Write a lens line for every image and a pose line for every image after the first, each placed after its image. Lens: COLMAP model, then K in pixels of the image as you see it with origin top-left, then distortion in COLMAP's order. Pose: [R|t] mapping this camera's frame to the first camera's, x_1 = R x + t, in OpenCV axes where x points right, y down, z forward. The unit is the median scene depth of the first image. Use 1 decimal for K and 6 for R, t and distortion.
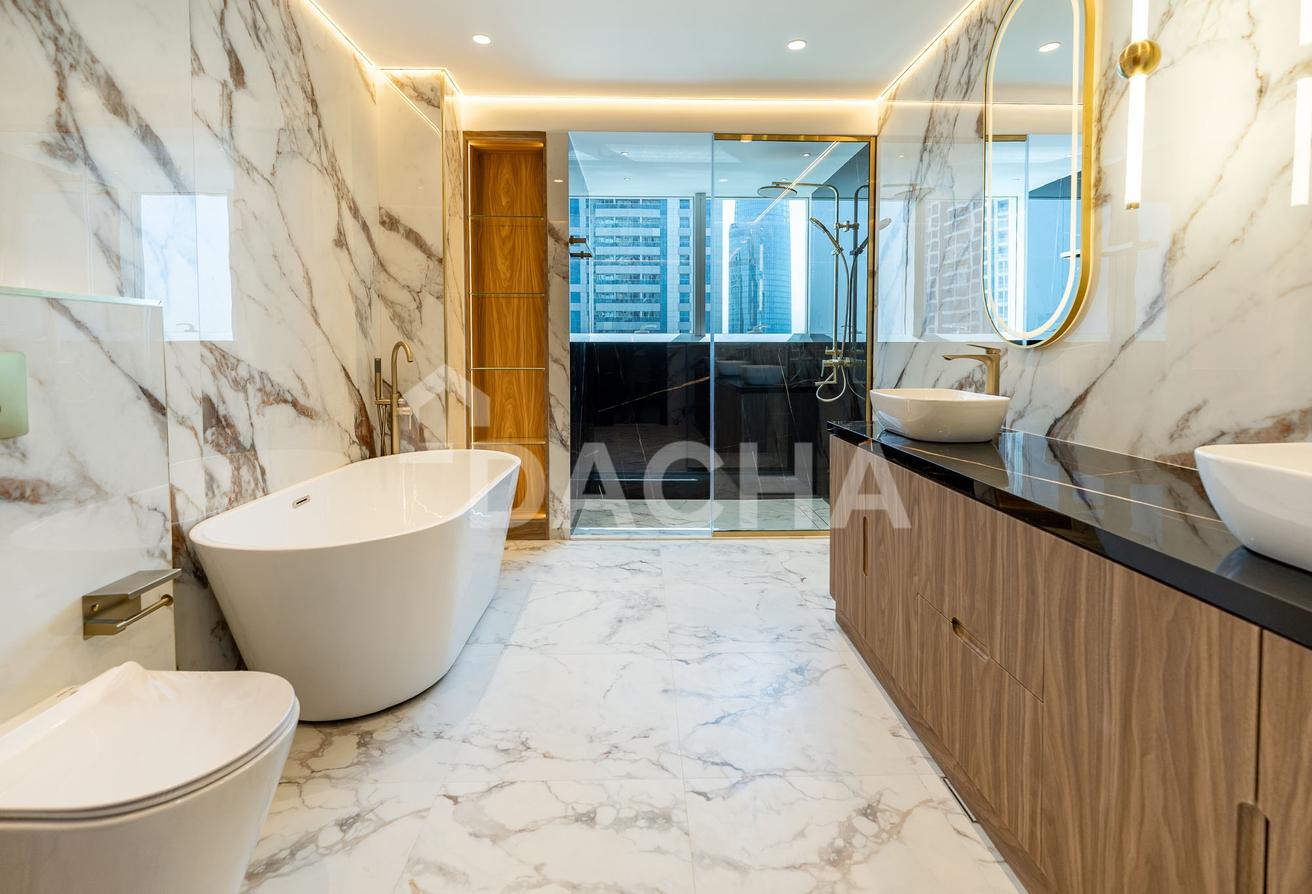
lens RADIAL K [[539.1, 0, 708.2], [0, 539.1, 361.9], [0, 0, 1]] dist [0.000406, -0.000262]
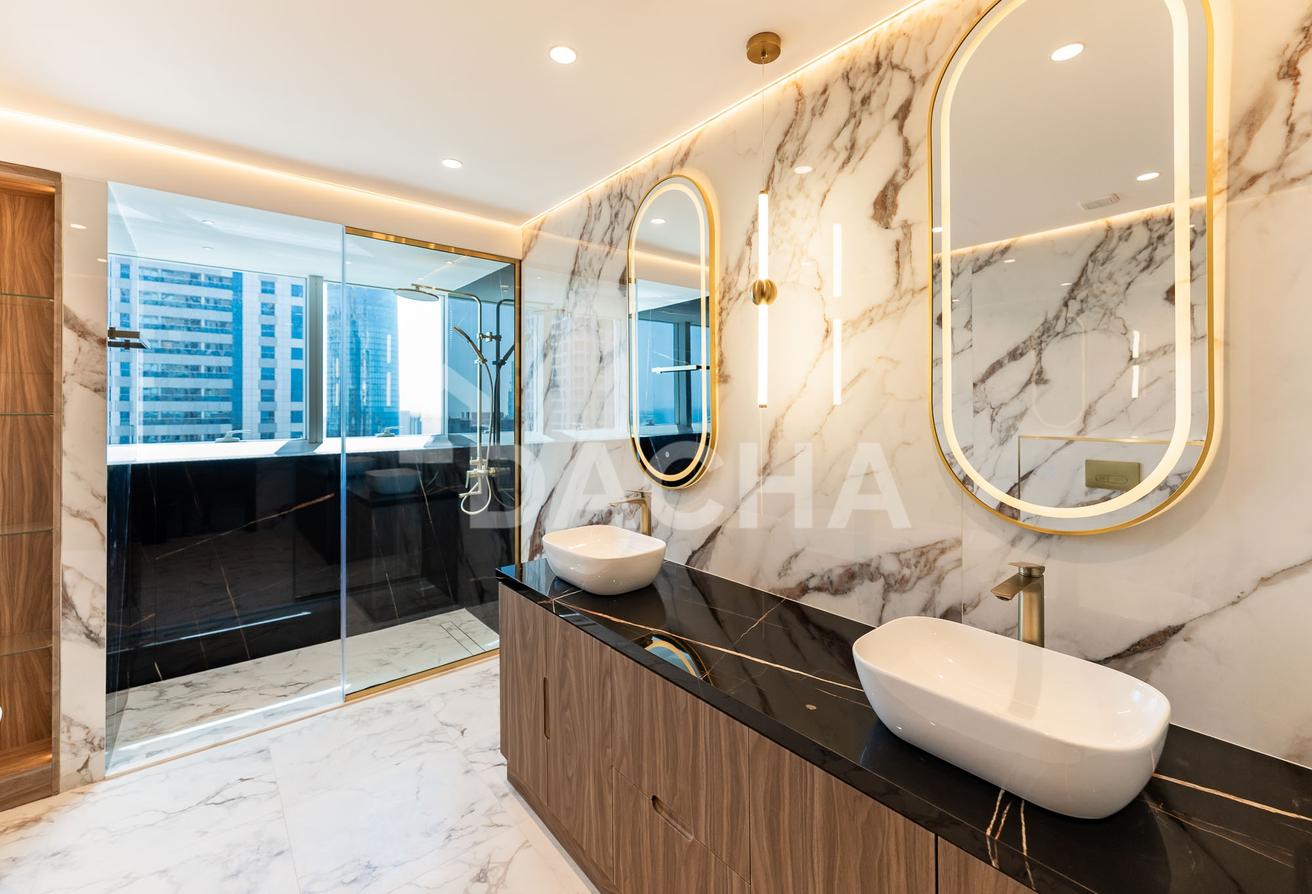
lens RADIAL K [[484.5, 0, 621.9], [0, 484.5, 391.9], [0, 0, 1]] dist [-0.000946, -0.000328]
pose [[0.825011, 0.007538, 0.565066, -0.120336], [0.009476, 0.999586, -0.027169, -0.254717], [-0.565037, 0.027769, 0.824598, 0.207710]]
